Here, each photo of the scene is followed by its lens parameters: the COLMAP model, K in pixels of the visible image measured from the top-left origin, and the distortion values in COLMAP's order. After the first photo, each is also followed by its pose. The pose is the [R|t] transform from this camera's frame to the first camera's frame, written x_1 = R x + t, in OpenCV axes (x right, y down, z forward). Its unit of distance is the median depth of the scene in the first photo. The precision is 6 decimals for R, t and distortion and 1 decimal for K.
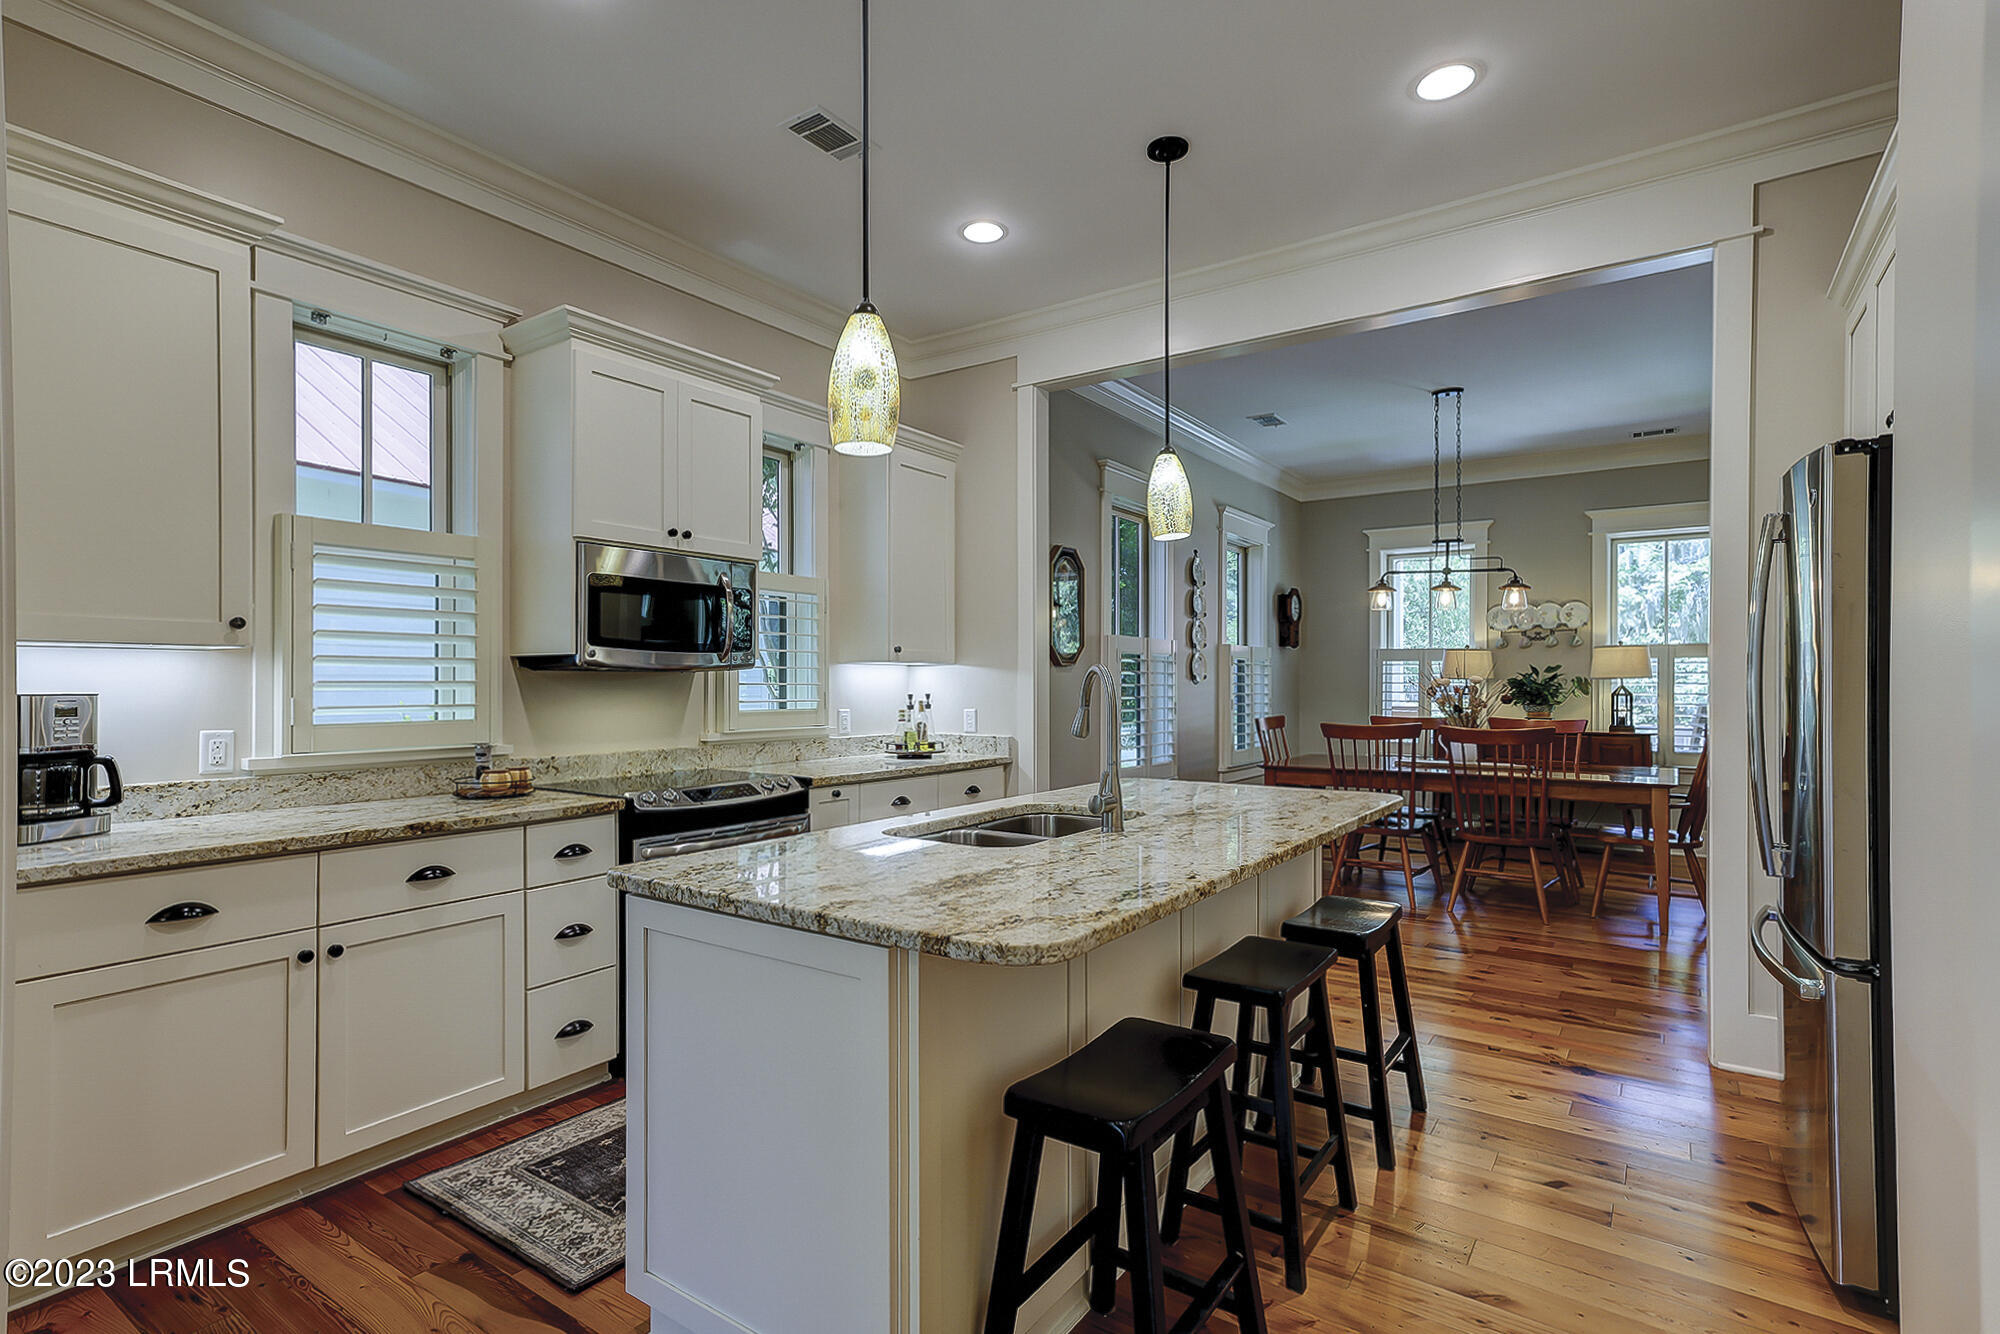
lens RADIAL K [[957.7, 0, 993.0], [0, 957.7, 677.0], [0, 0, 1]] dist [0.000578, 0.000156]
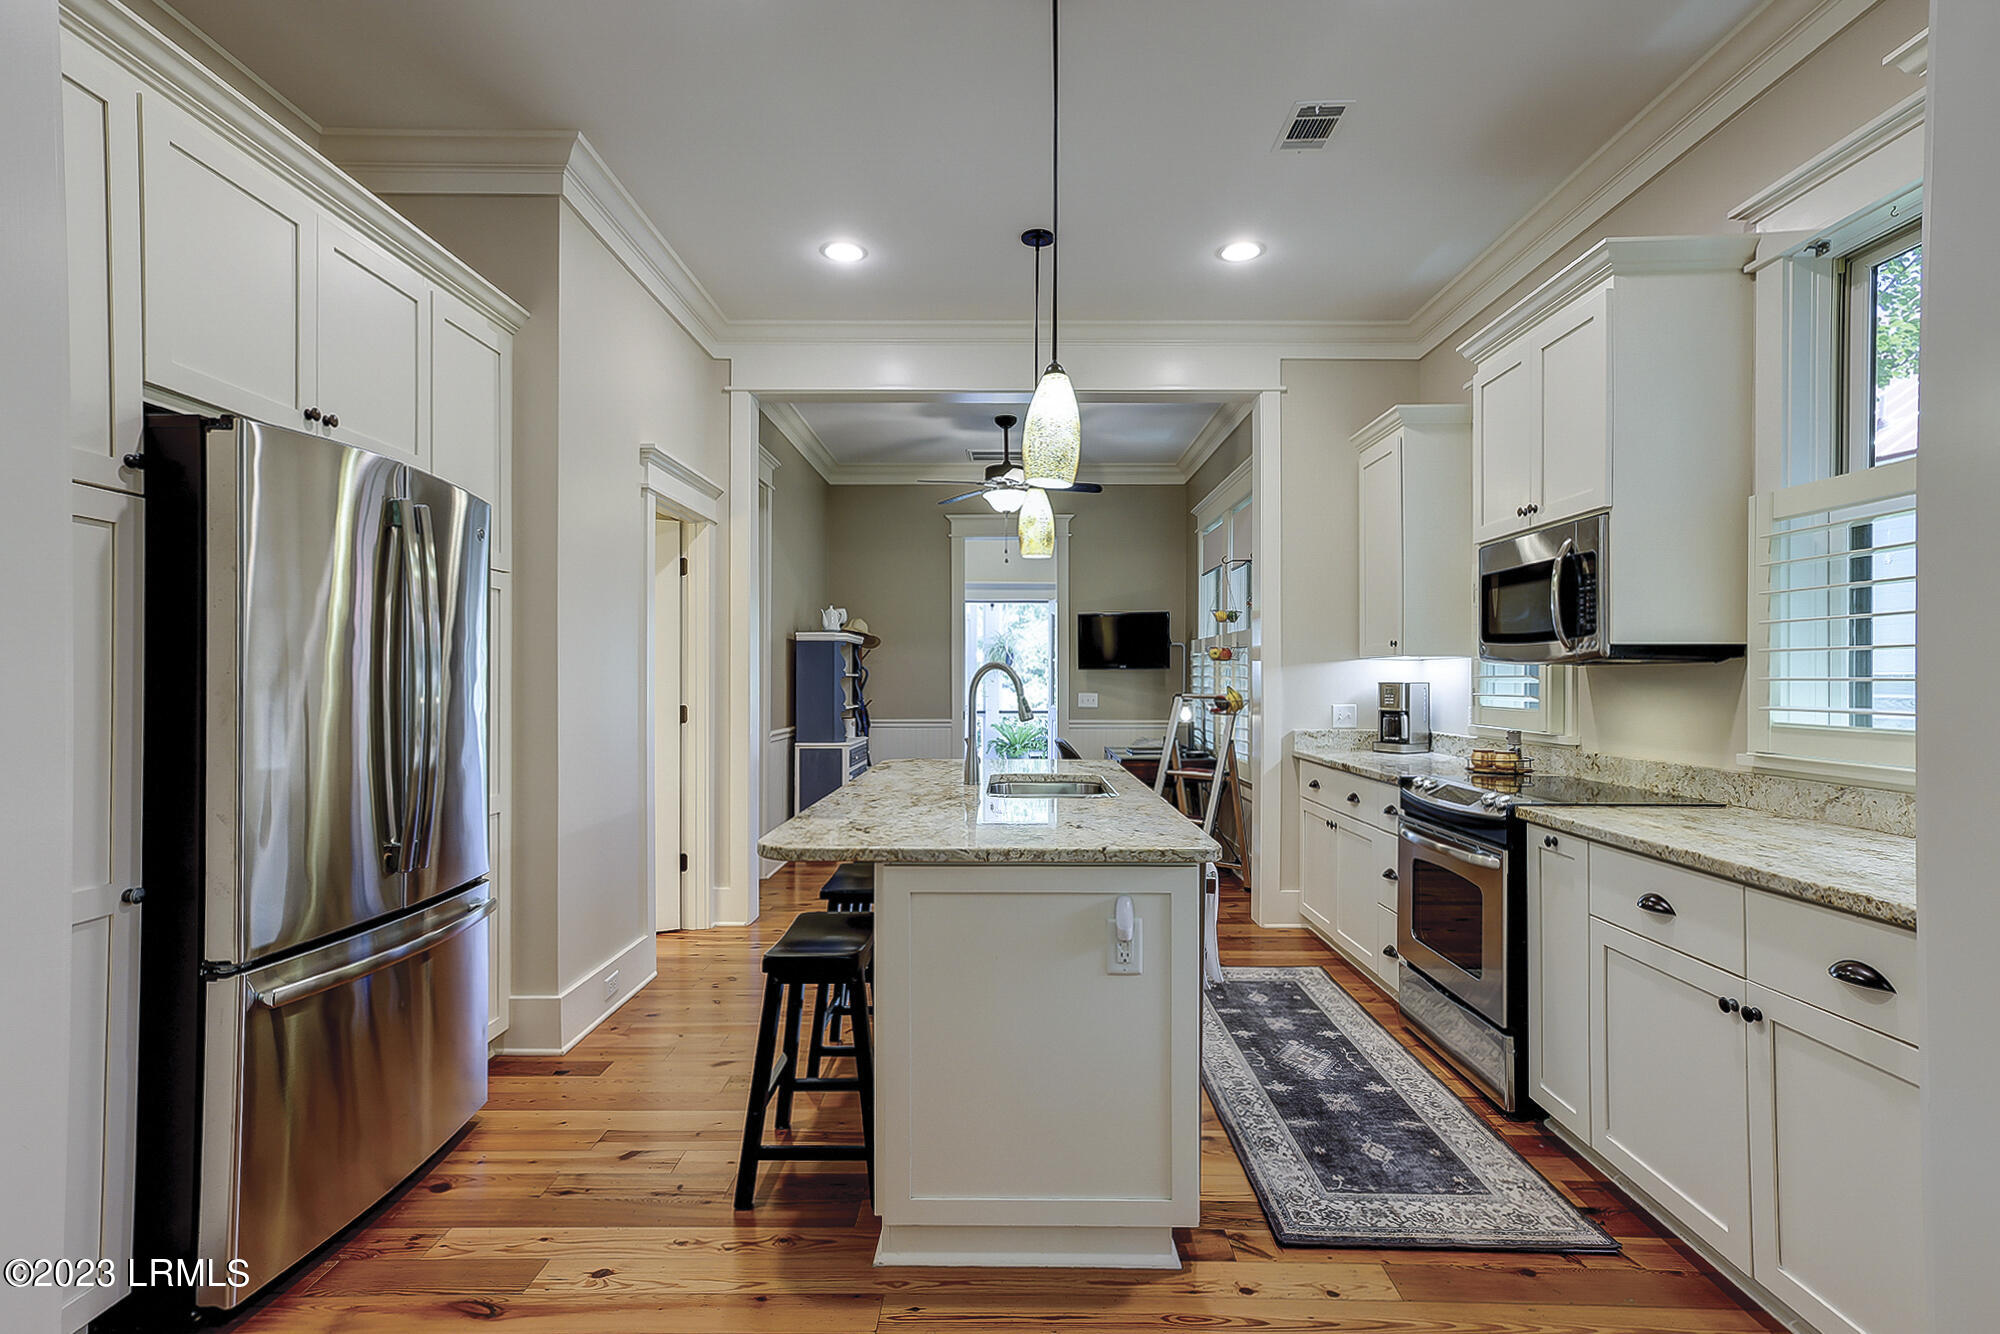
lens RADIAL K [[957.7, 0, 993.0], [0, 957.7, 677.0], [0, 0, 1]] dist [0.000578, 0.000156]
pose [[-0.824011, 0.001821, -0.566570, 0.697441], [0.006290, 0.999963, -0.005933, 0.009300], [0.566538, -0.008453, -0.823992, 1.712577]]
